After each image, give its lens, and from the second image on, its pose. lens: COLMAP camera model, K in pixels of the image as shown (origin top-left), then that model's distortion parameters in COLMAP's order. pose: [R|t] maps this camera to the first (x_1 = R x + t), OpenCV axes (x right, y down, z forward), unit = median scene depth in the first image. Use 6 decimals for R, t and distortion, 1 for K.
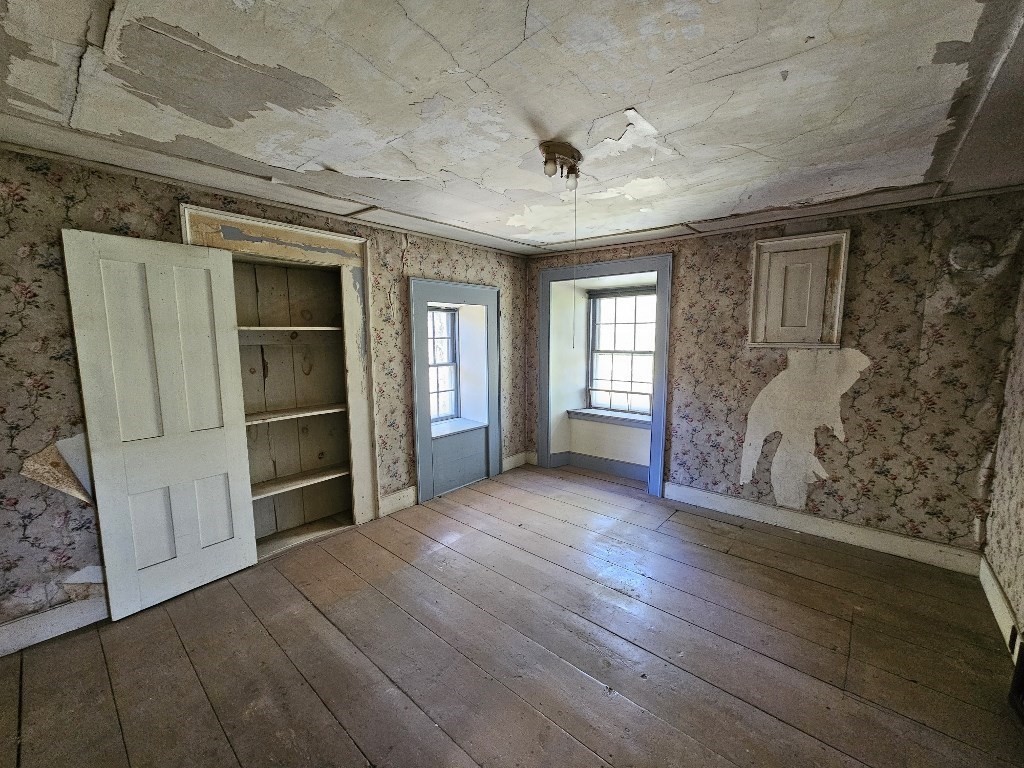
lens RADIAL K [[416.8, 0, 514.3], [0, 416.8, 386.9], [0, 0, 1]] dist [-0.001068, -0.000083]
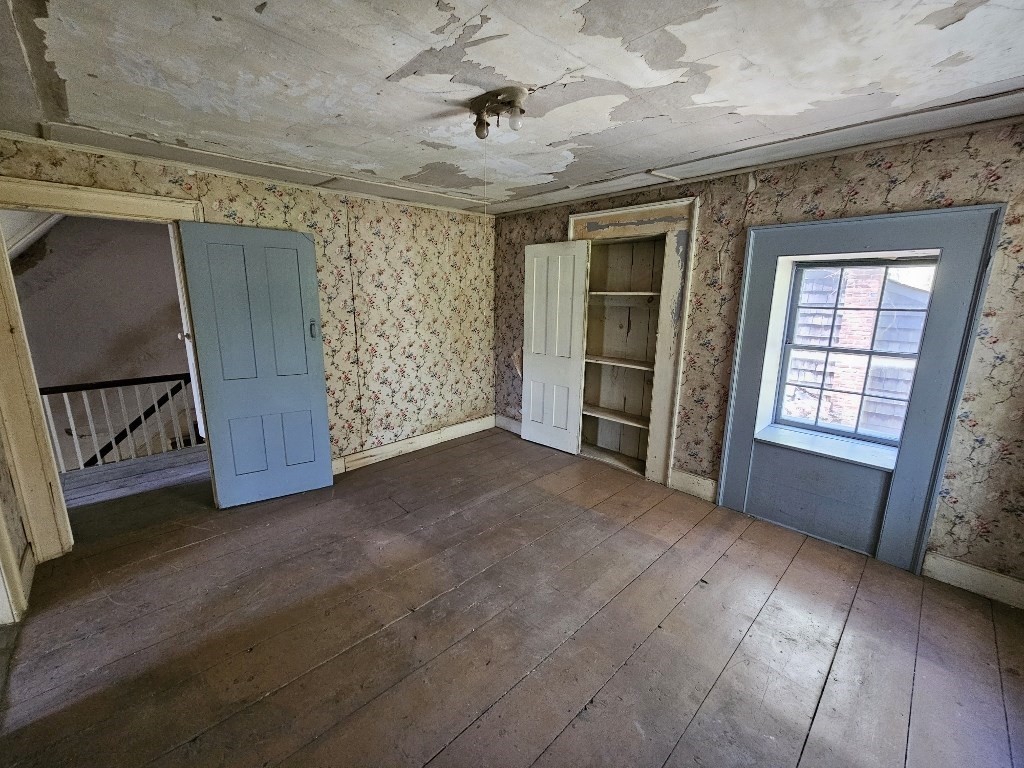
lens RADIAL K [[419.6, 0, 512.7], [0, 419.6, 384.6], [0, 0, 1]] dist [-0.000822, -0.000559]
pose [[-0.091963, 0.210407, -0.973279, 0.703220], [-0.135981, 0.965611, 0.221598, -0.102160], [0.986434, 0.152726, -0.060189, 0.730283]]
